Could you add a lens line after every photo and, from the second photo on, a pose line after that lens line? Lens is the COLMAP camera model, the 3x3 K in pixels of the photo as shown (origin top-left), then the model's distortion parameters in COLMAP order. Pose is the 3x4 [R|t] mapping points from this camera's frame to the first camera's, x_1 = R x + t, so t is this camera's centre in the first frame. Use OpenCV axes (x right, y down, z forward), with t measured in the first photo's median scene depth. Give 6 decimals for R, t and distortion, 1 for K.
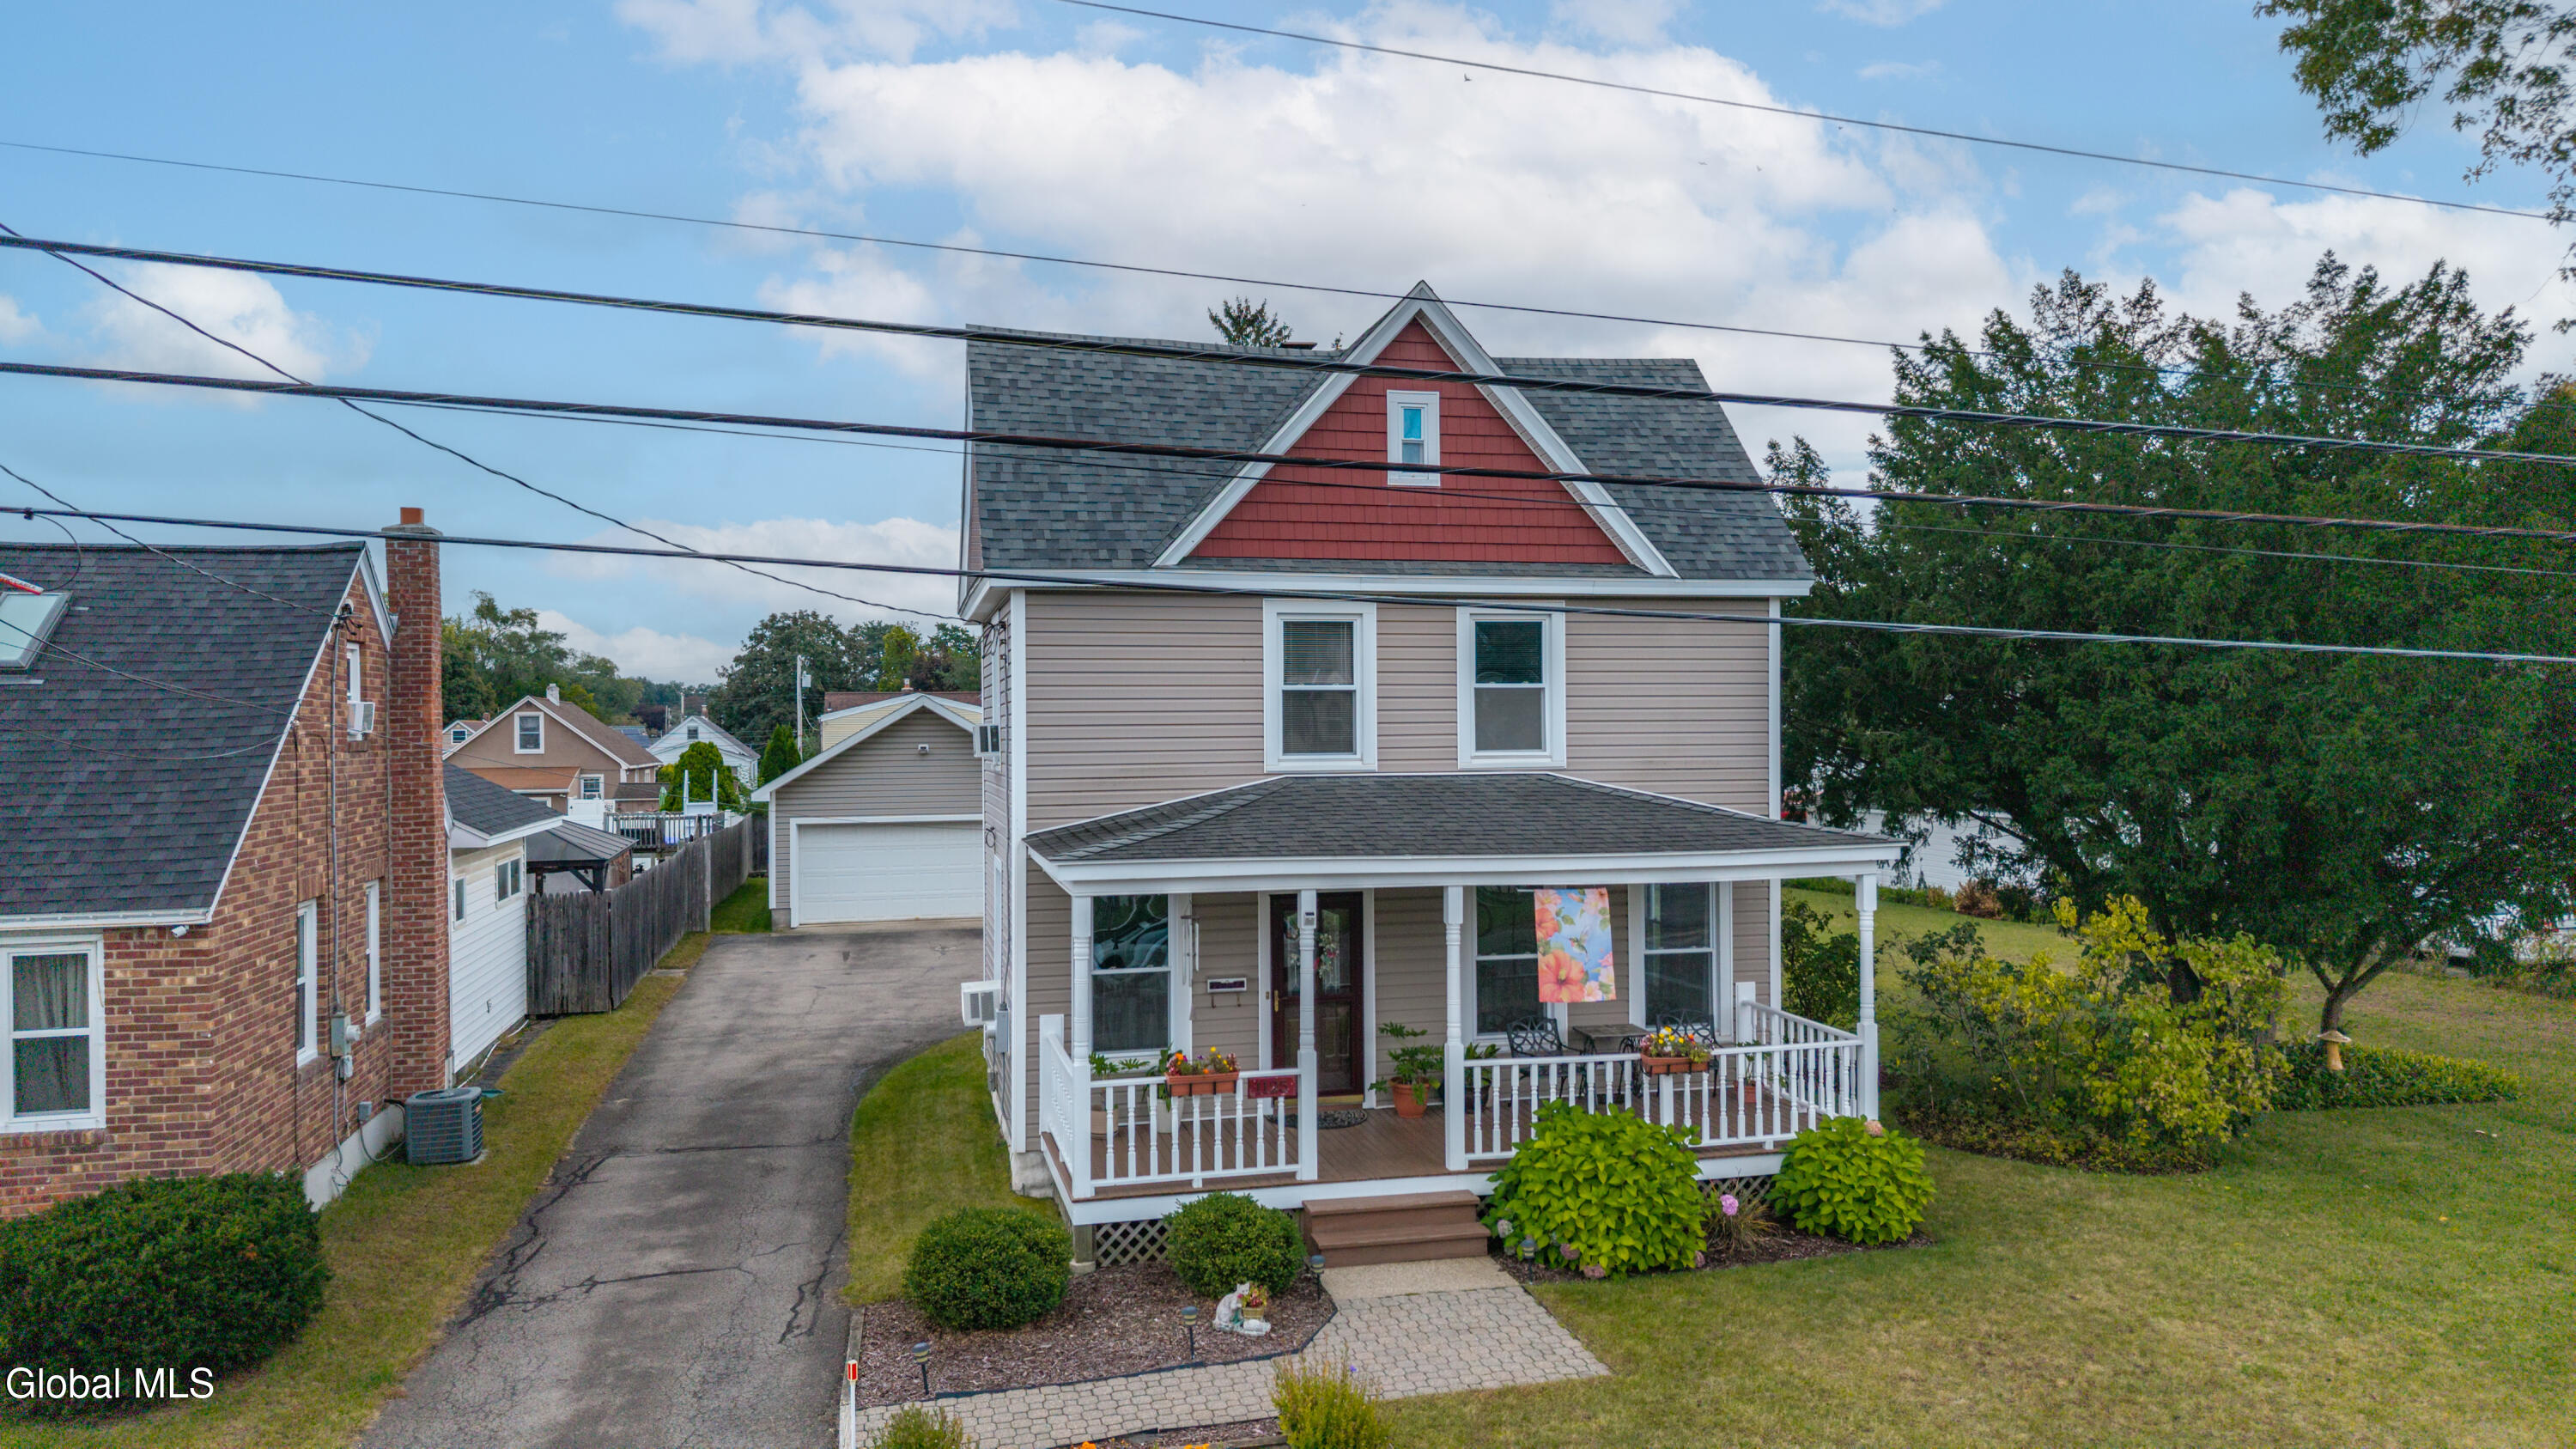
lens RADIAL K [[1730.3, 0, 1288.0], [0, 1730.3, 724.5], [0, 0, 1]] dist [0.002607, -0.001982]
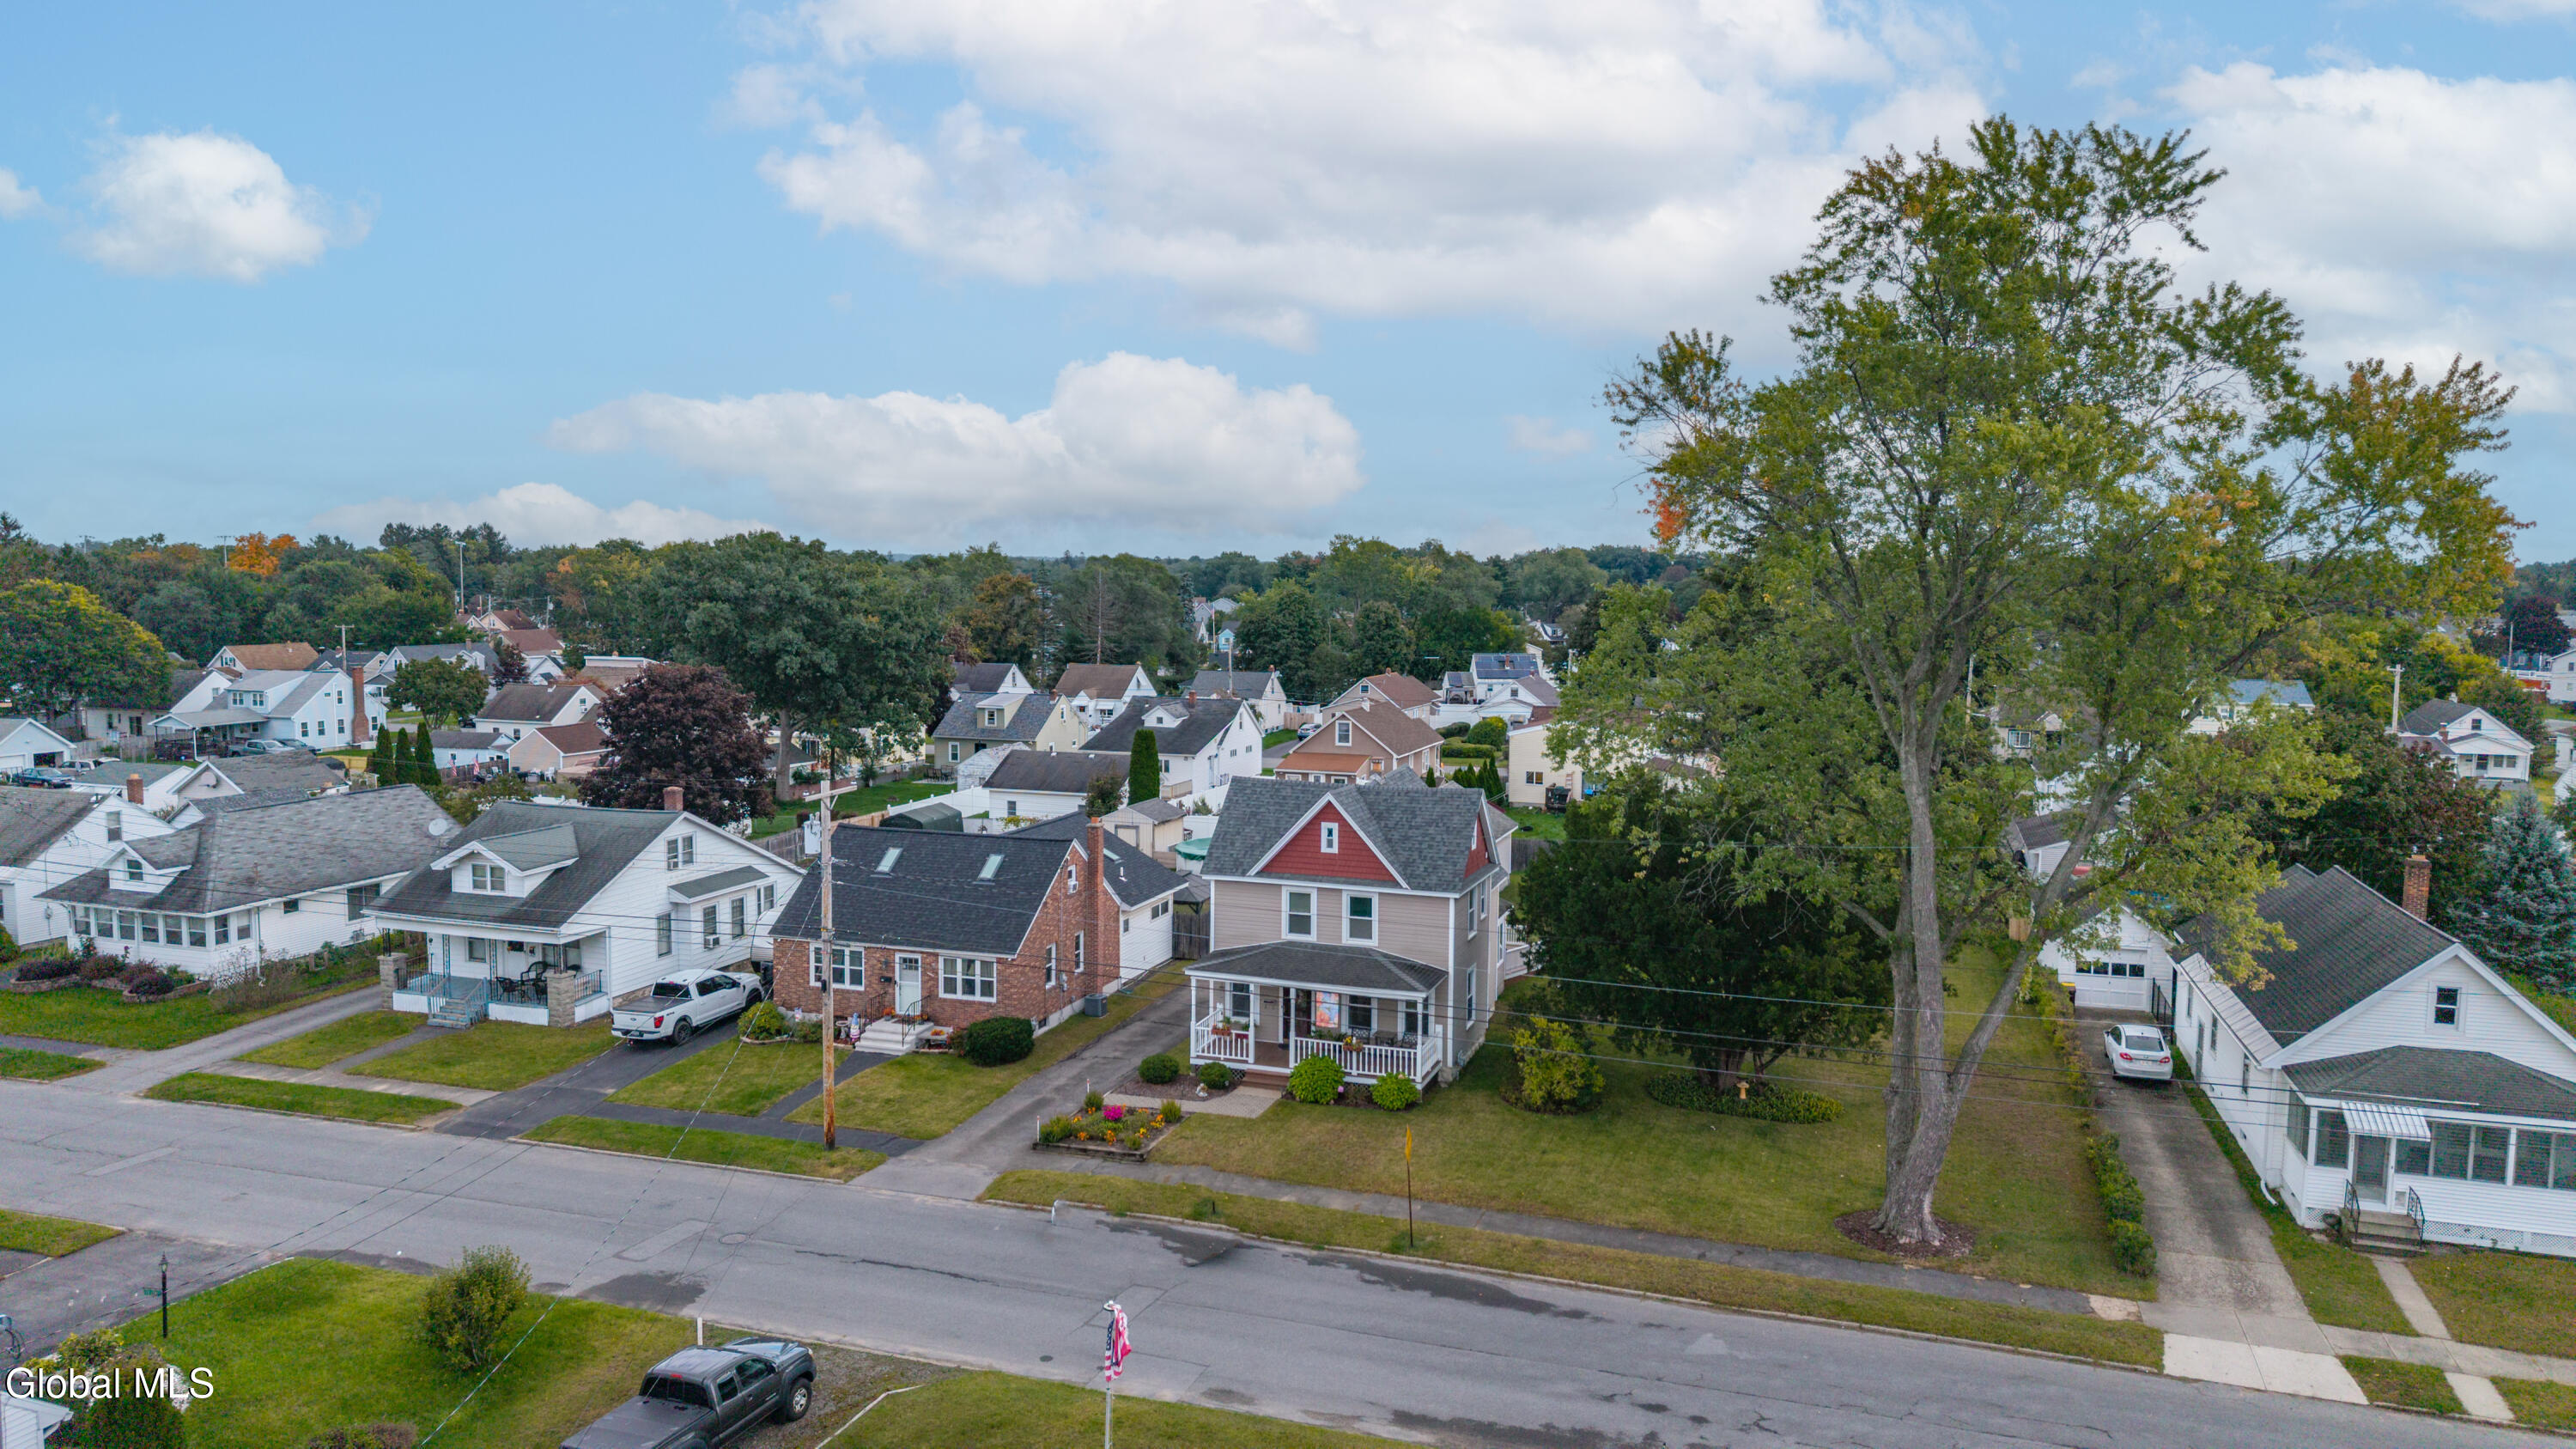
lens RADIAL K [[1731.1, 0, 1282.9], [0, 1731.1, 668.7], [0, 0, 1]] dist [0.042899, -0.055103]
pose [[0.834032, 0.045571, -0.549831, 1.954363], [-0.011257, 0.997781, 0.065622, -0.770517], [0.551602, -0.048542, 0.832694, -1.879000]]
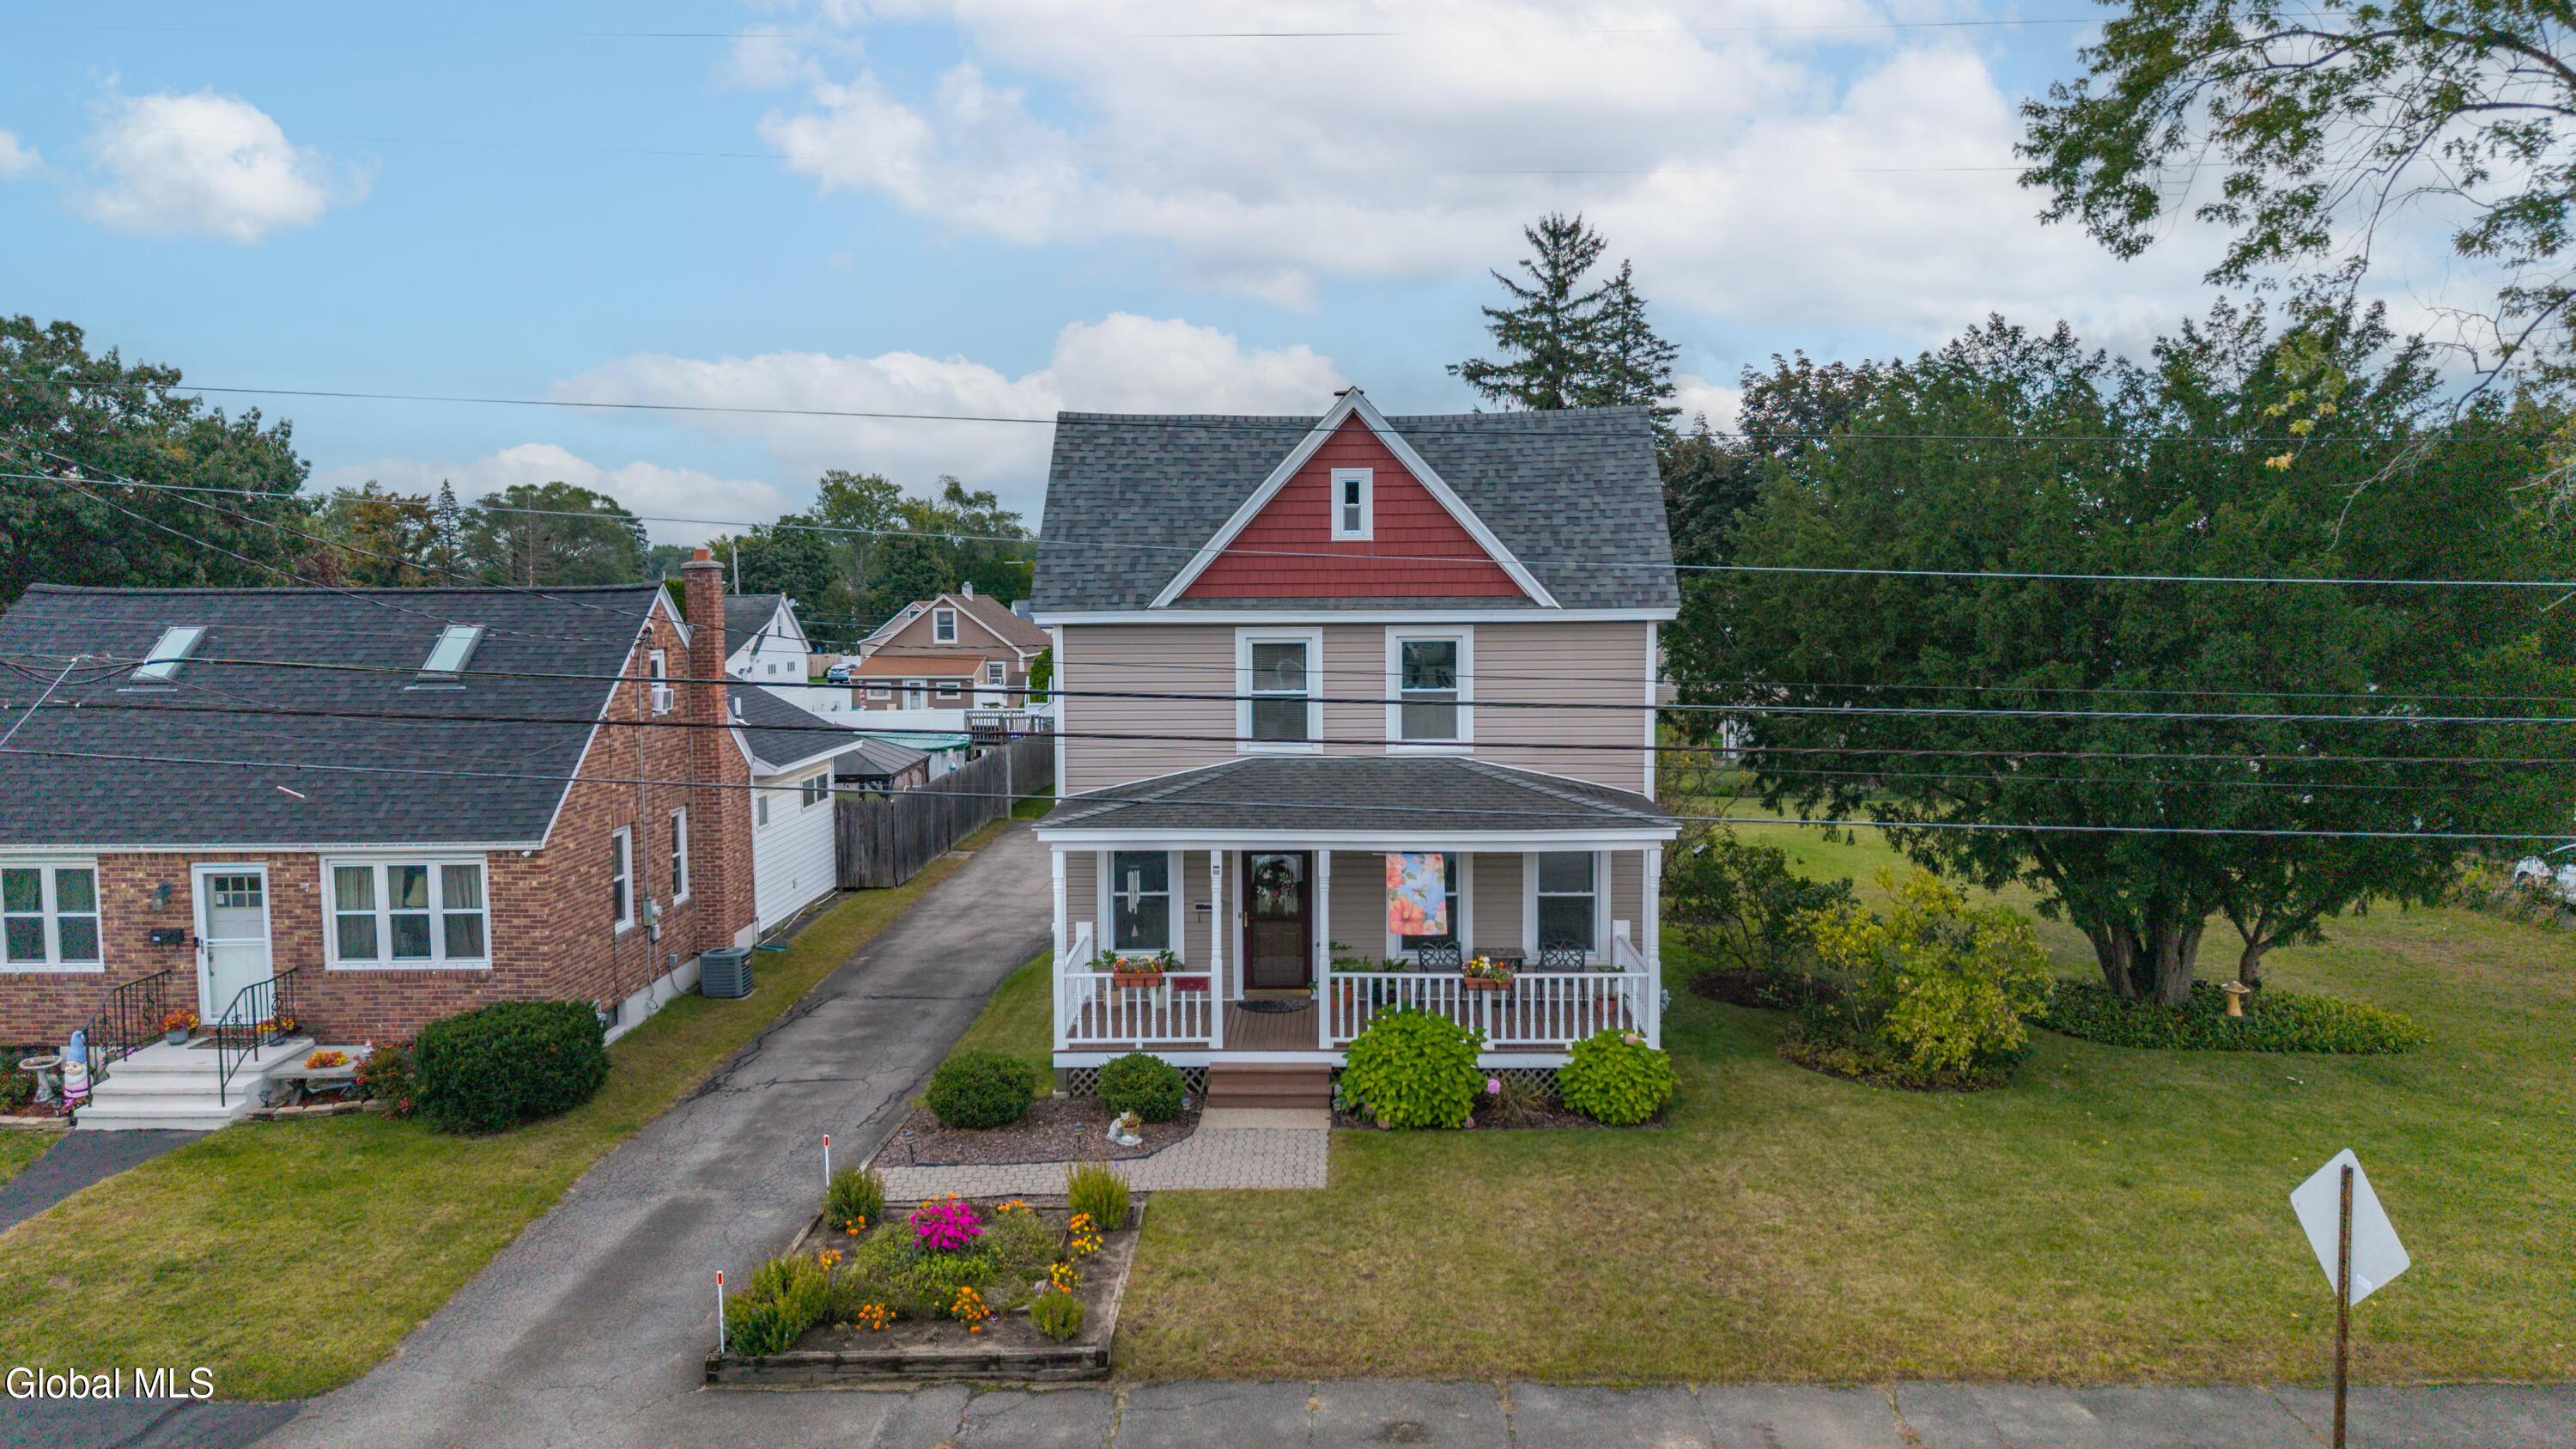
lens RADIAL K [[1717.8, 0, 1288.0], [0, 1717.8, 724.5], [0, 0, 1]] dist [0.029495, -0.052695]
pose [[0.966692, 0.021042, -0.255075, 0.414591], [0.000103, 0.996583, 0.082603, -0.120718], [0.255941, -0.079878, 0.963387, -0.335070]]
